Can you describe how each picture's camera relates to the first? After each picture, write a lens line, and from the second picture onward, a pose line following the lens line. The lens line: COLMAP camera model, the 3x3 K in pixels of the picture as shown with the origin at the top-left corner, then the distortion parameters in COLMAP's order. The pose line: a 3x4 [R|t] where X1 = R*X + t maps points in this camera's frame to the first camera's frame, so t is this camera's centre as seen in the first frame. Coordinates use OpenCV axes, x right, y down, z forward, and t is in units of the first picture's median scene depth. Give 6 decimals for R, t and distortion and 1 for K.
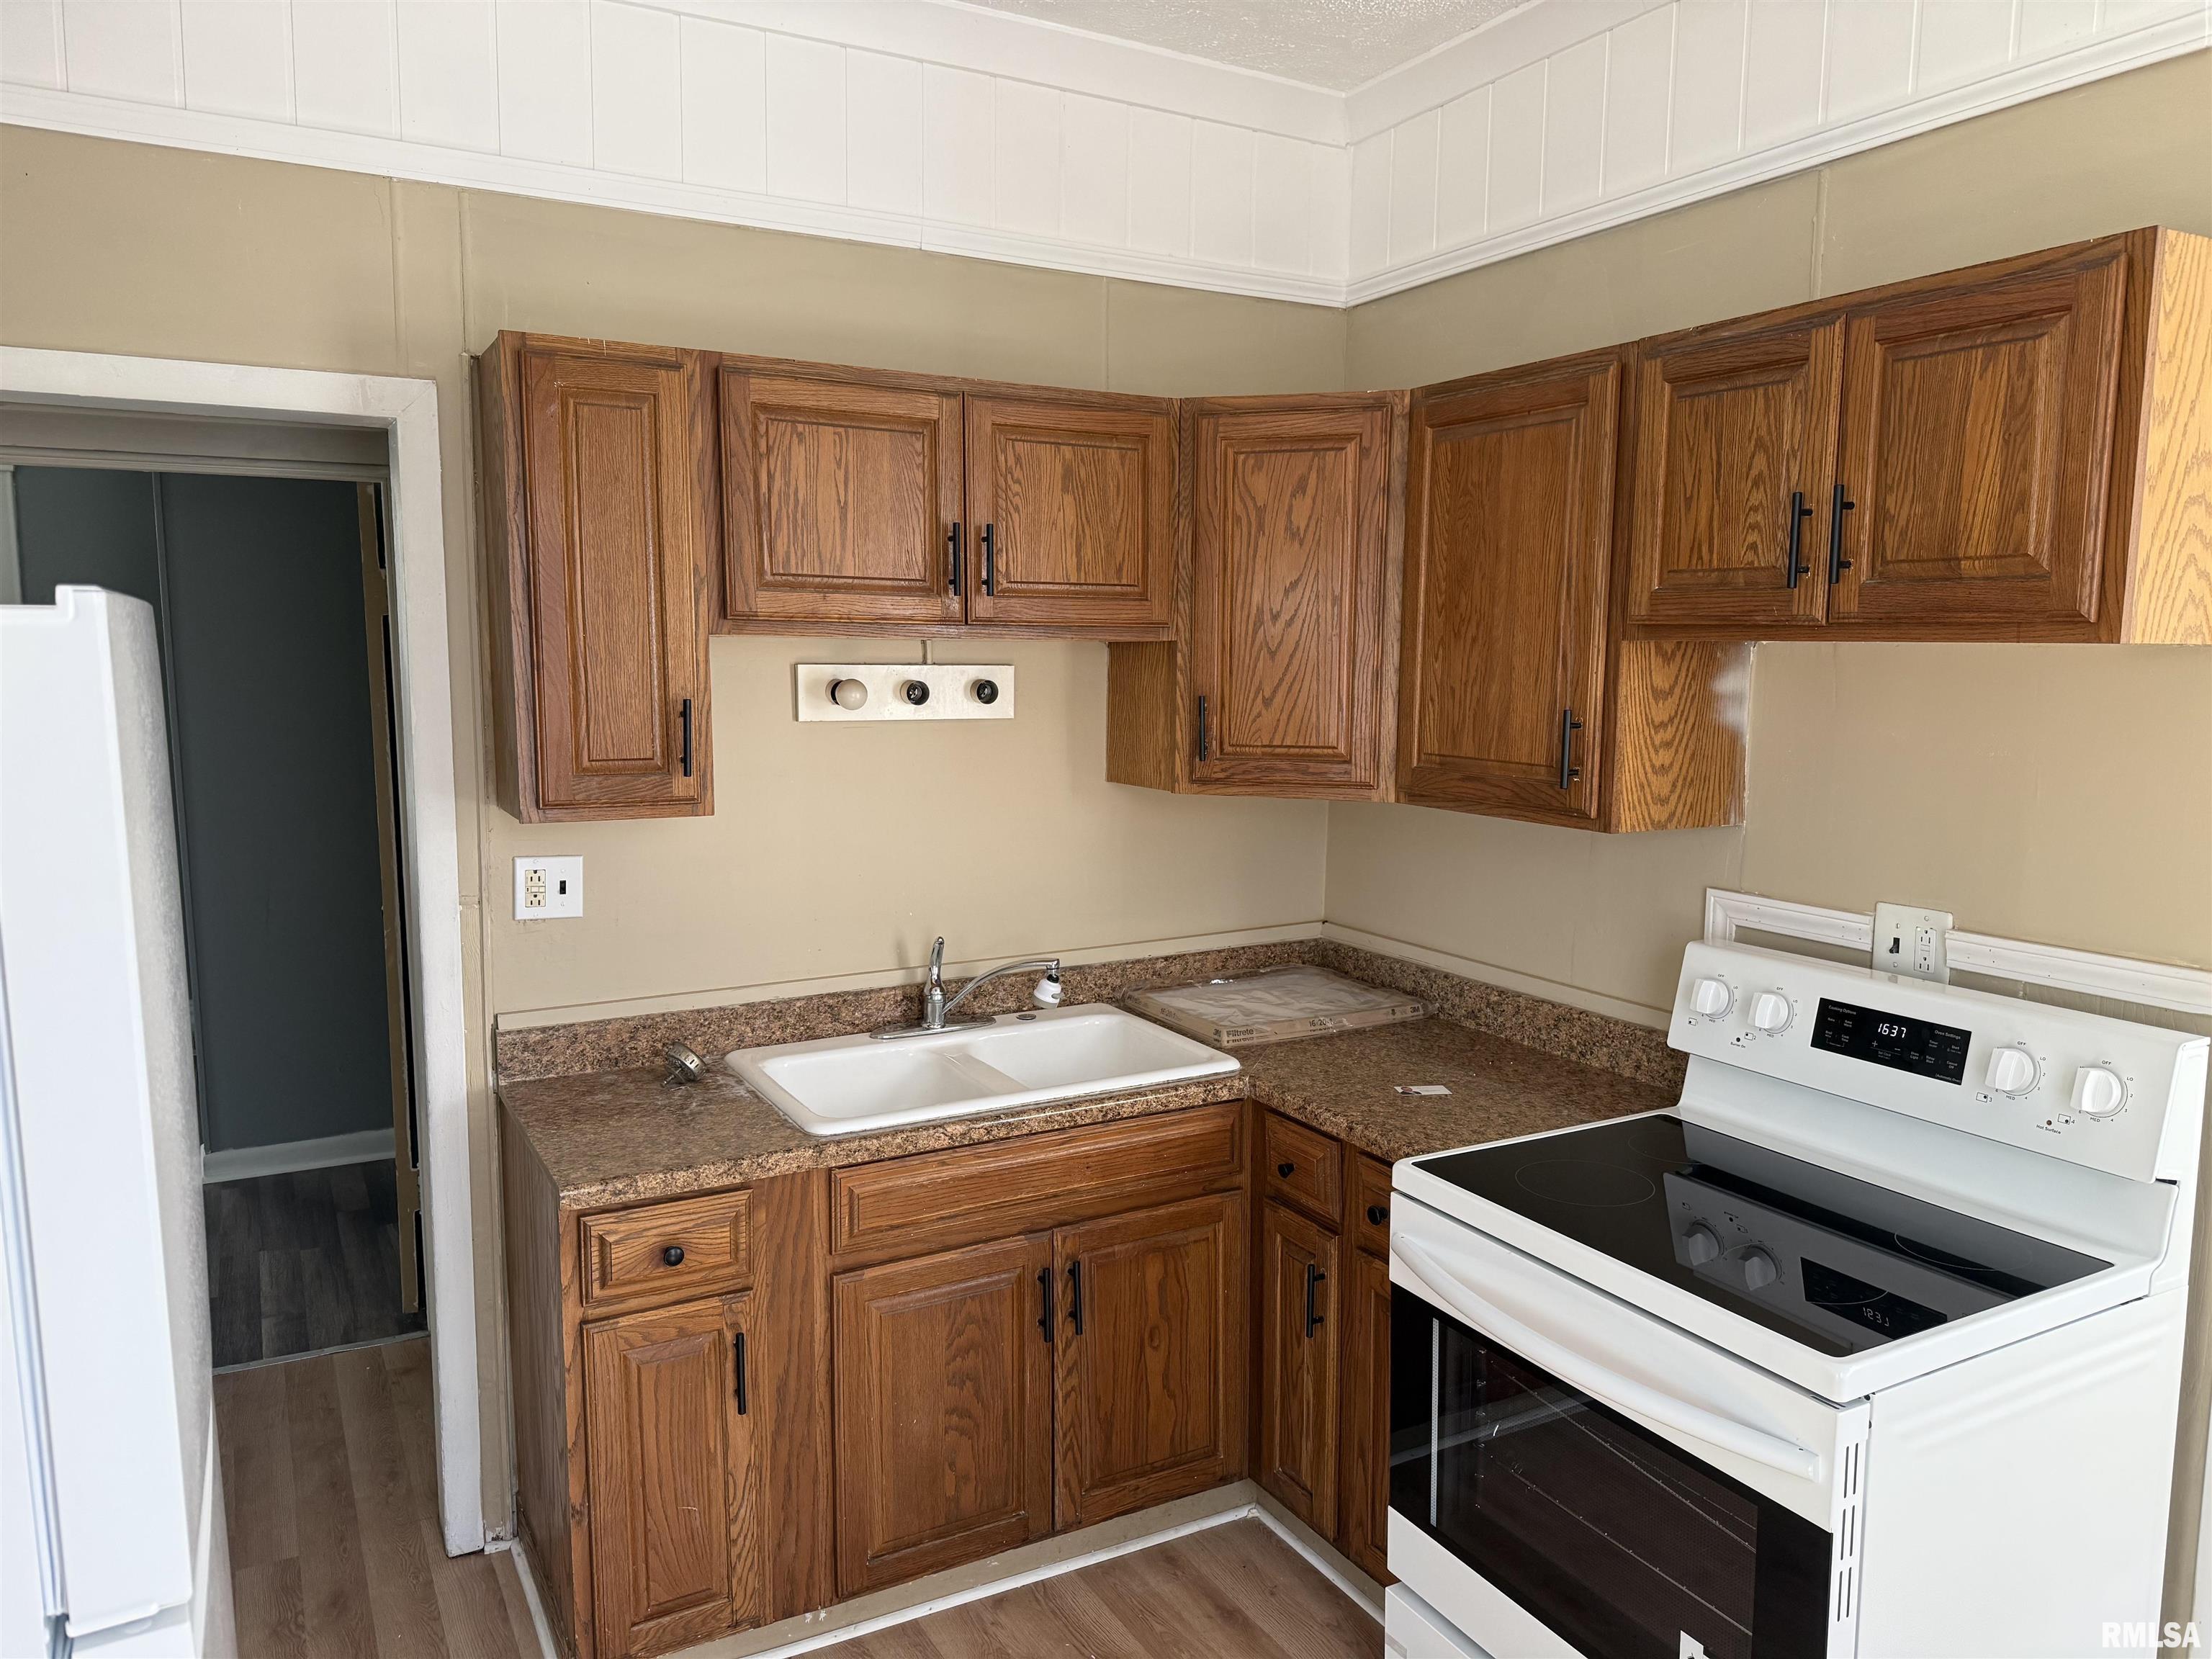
lens RADIAL K [[1565.2, 0, 1107.8], [0, 1565.2, 839.3], [0, 0, 1]] dist [0.058376, -0.046924]
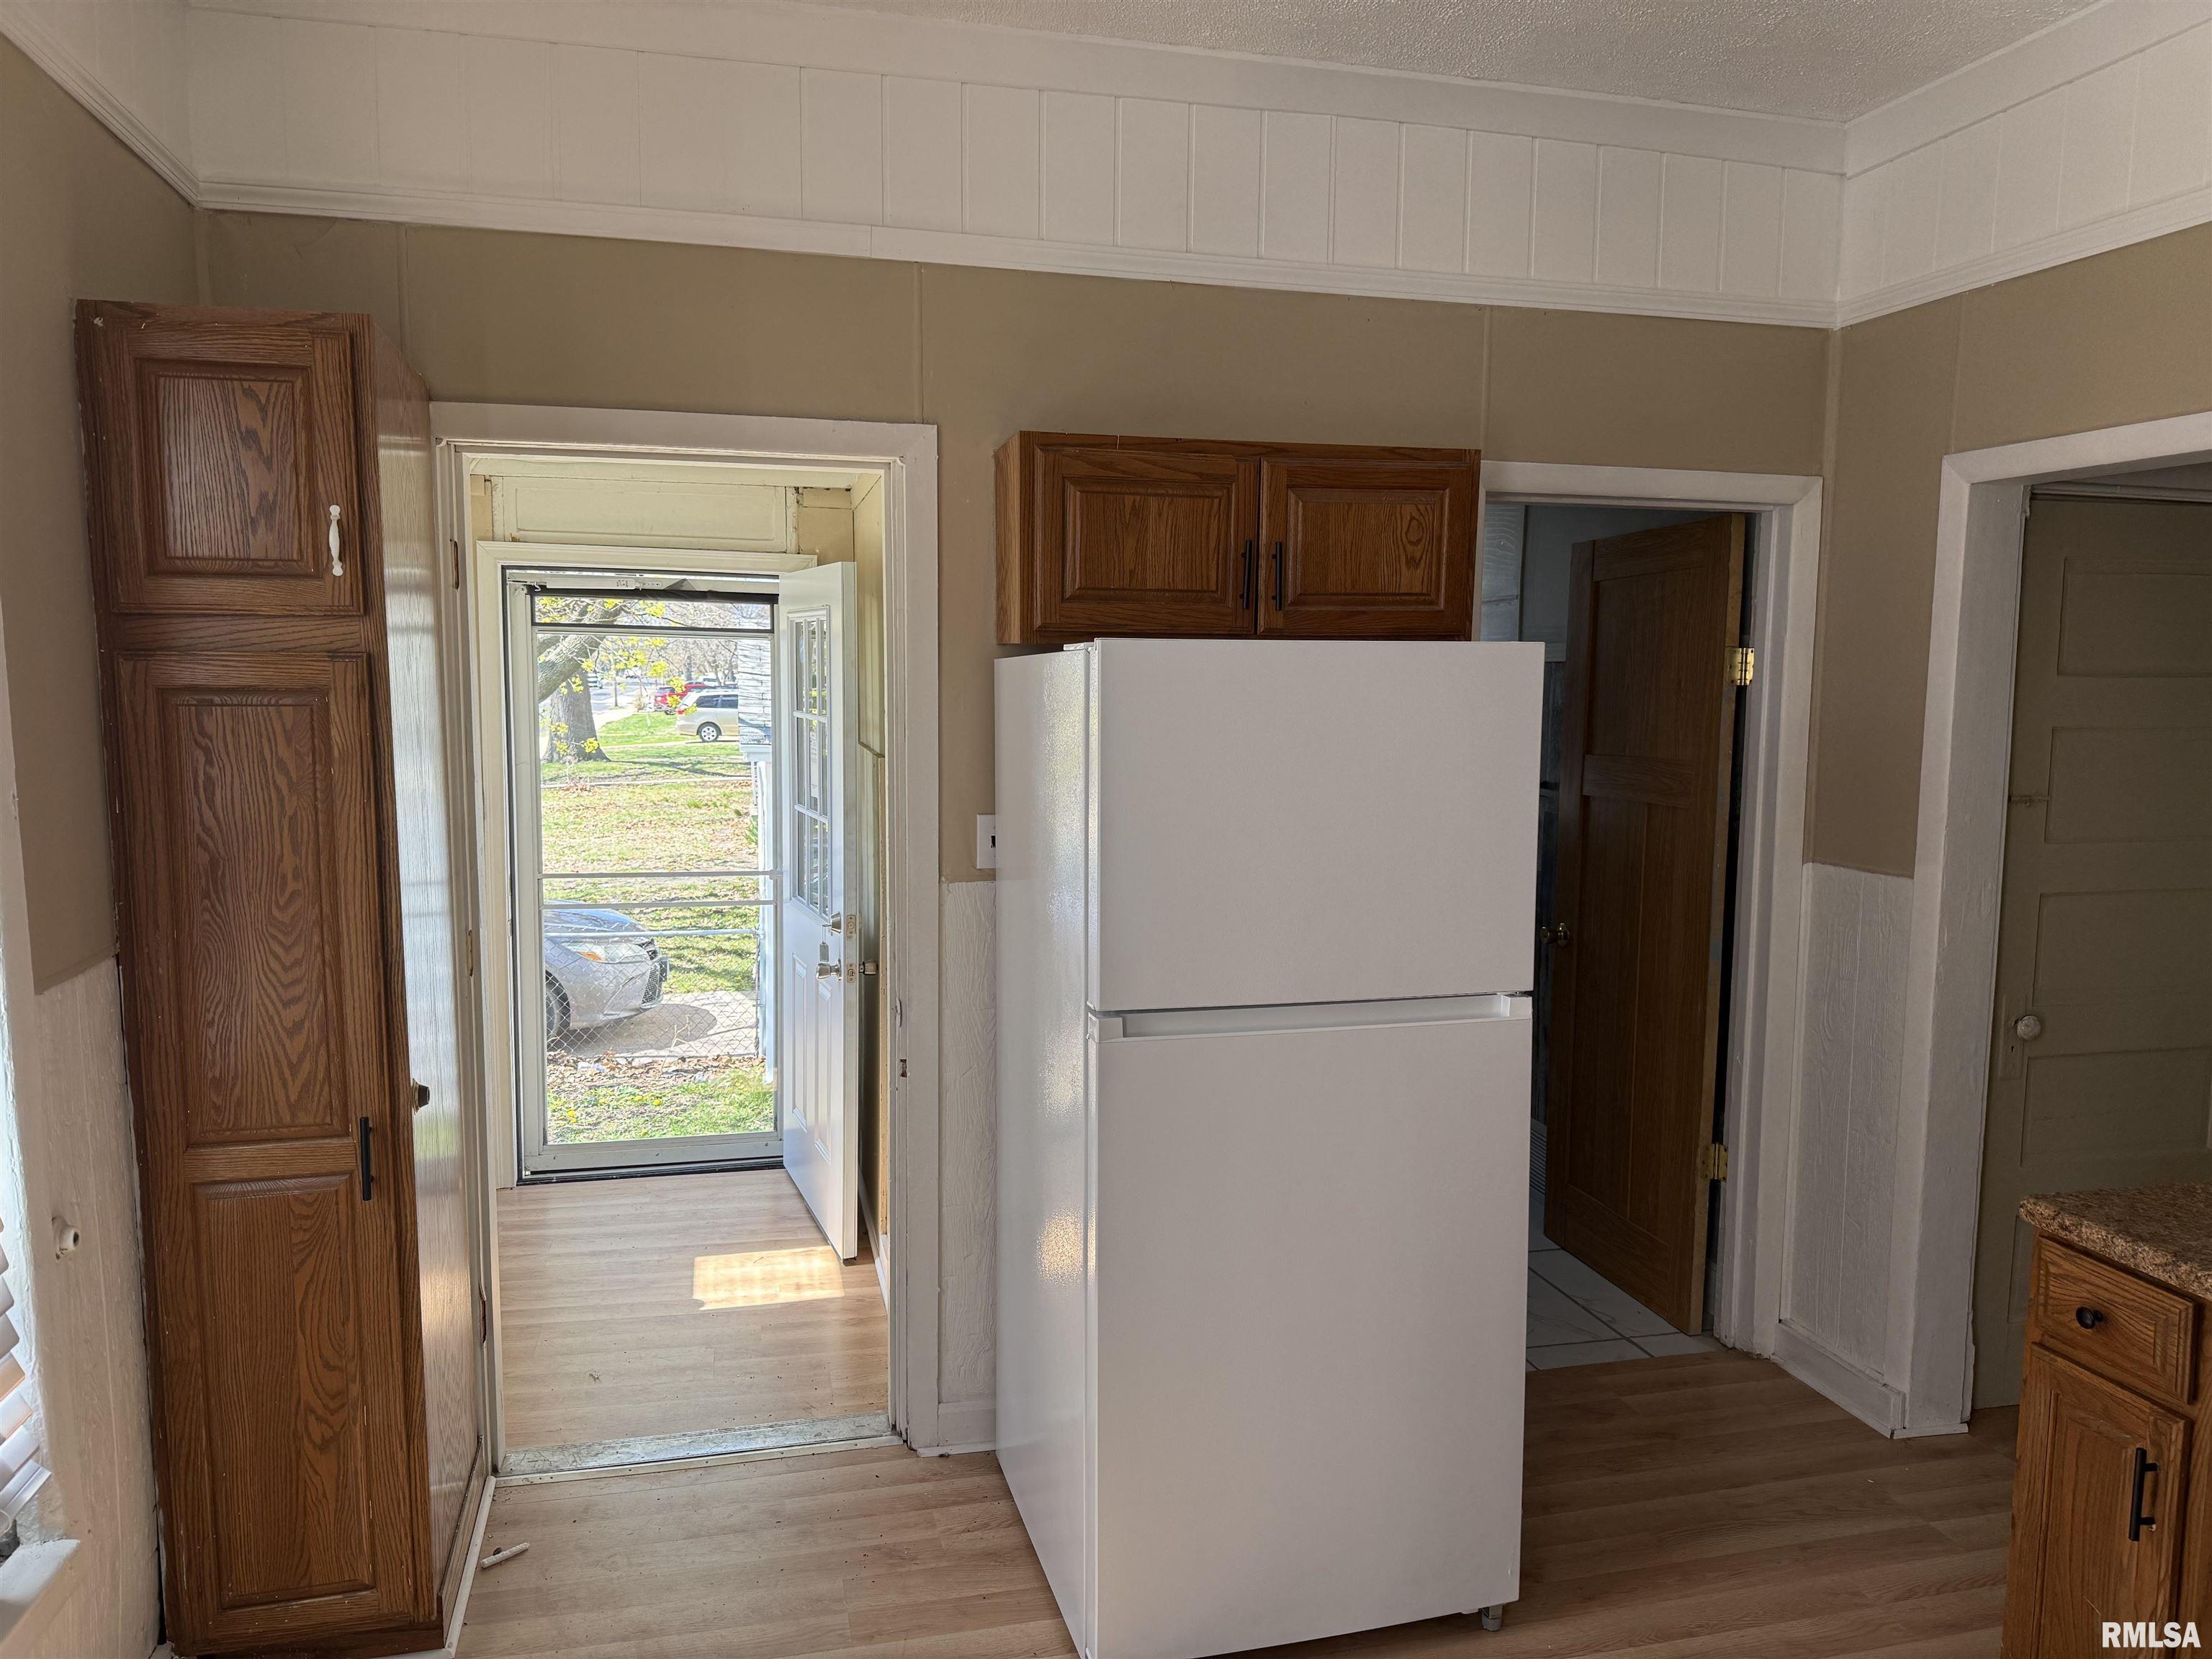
lens RADIAL K [[1565.2, 0, 1104.8], [0, 1565.2, 831.9], [0, 0, 1]] dist [0.058376, -0.046924]
pose [[-0.251565, 0.099346, -0.962728, 0.744603], [-0.119771, 0.983876, 0.132825, -0.073041], [0.960401, 0.148721, -0.235610, 0.621085]]
